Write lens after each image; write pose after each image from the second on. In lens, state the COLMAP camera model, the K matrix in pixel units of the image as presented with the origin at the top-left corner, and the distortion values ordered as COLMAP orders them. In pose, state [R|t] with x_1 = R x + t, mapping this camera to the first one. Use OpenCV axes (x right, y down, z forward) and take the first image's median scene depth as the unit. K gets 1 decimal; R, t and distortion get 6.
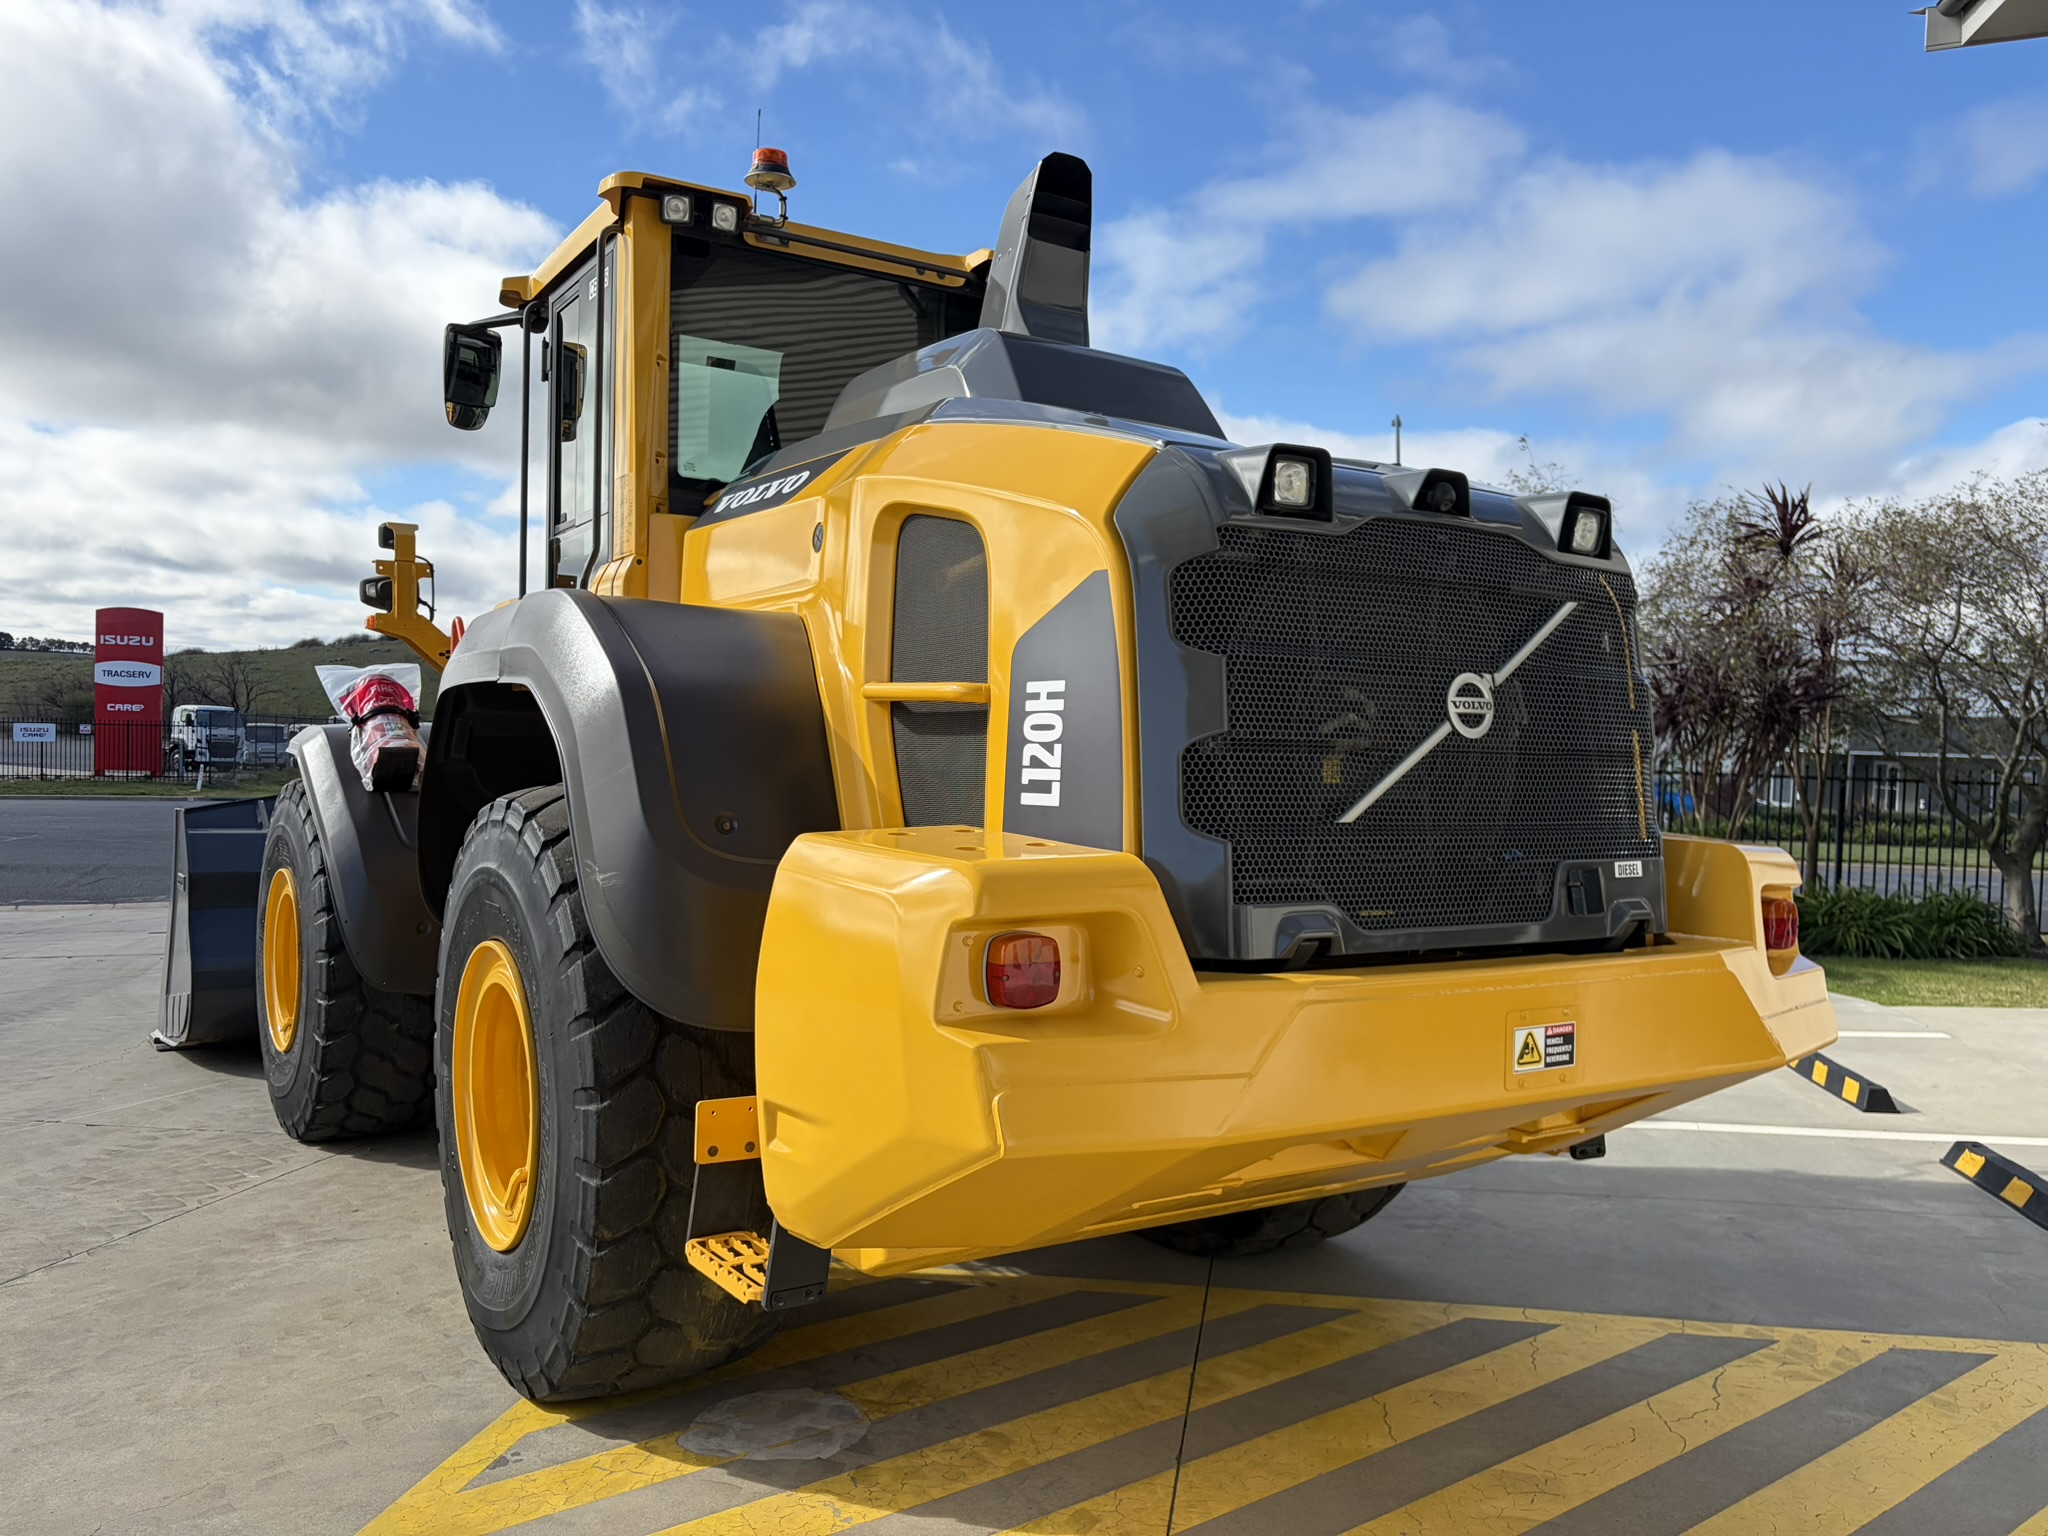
lens RADIAL K [[1570.5, 0, 999.3], [0, 1570.5, 770.8], [0, 0, 1]] dist [0.036702, 0.000200]
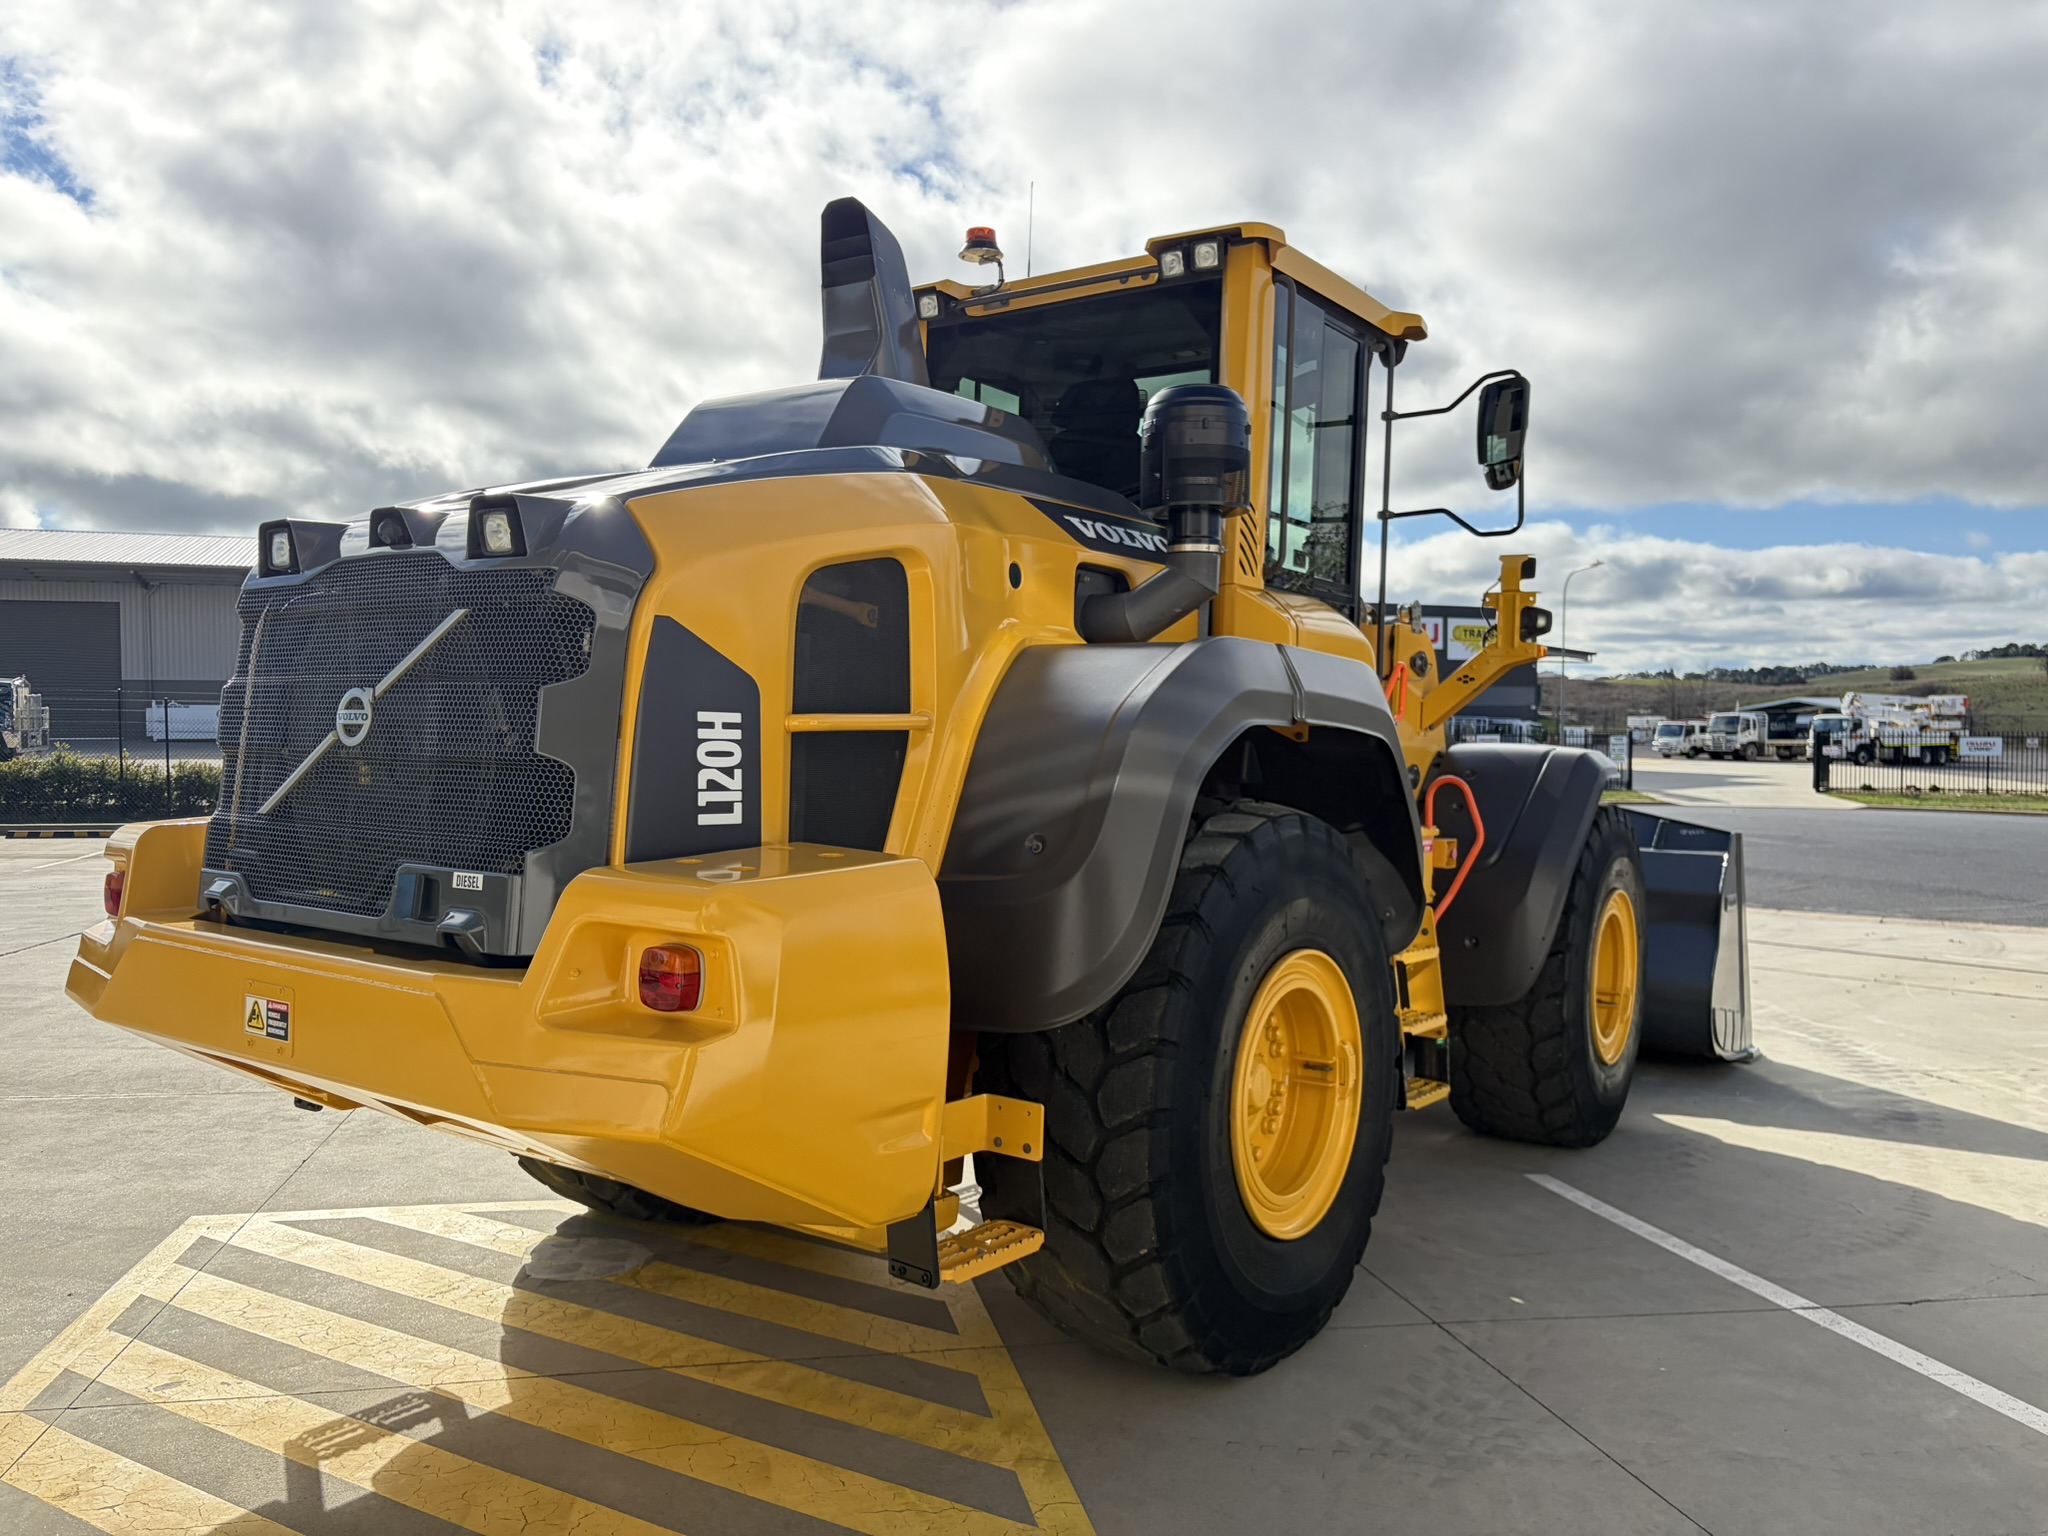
lens RADIAL K [[1565.5, 0, 1015.5], [0, 1565.5, 756.5], [0, 0, 1]] dist [0.035664, -0.003746]
pose [[0.361849, 0.000554, -0.932236, 1.323389], [-0.017378, 0.999830, -0.006151, -0.012531], [0.932075, 0.018426, 0.361797, 0.901156]]
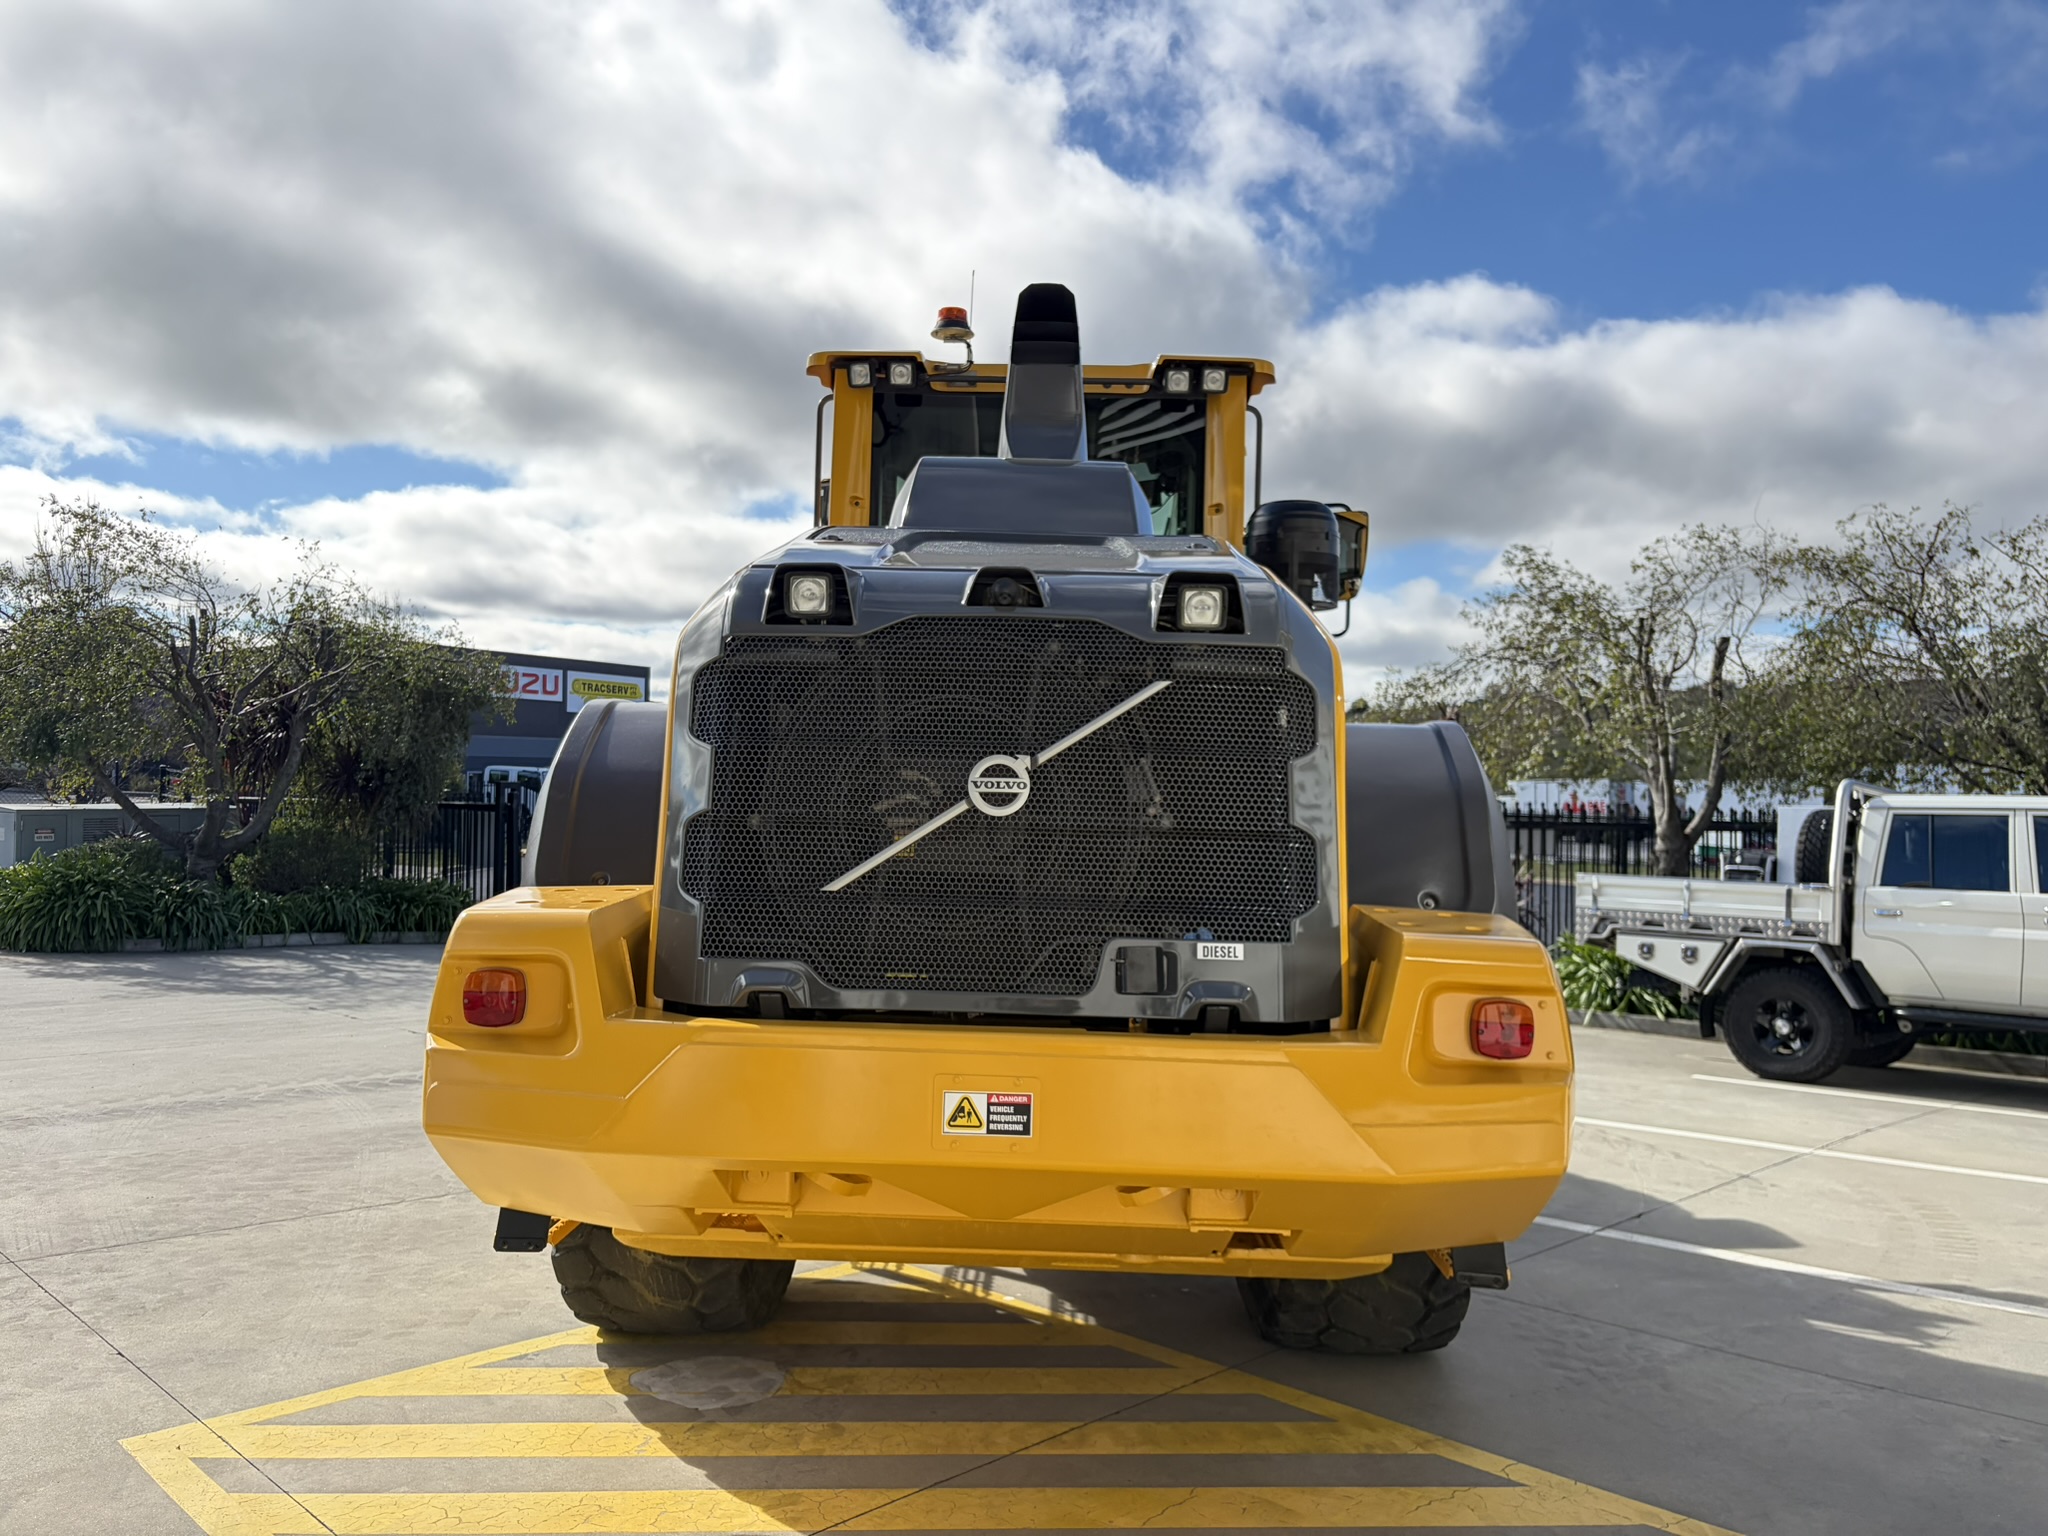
lens RADIAL K [[1565.5, 0, 1015.5], [0, 1565.5, 756.5], [0, 0, 1]] dist [0.035664, -0.003746]
pose [[0.824768, -0.014813, -0.565277, 0.786523], [-0.015851, 0.998658, -0.049298, -0.008013], [0.565249, 0.049620, 0.823427, 0.122027]]
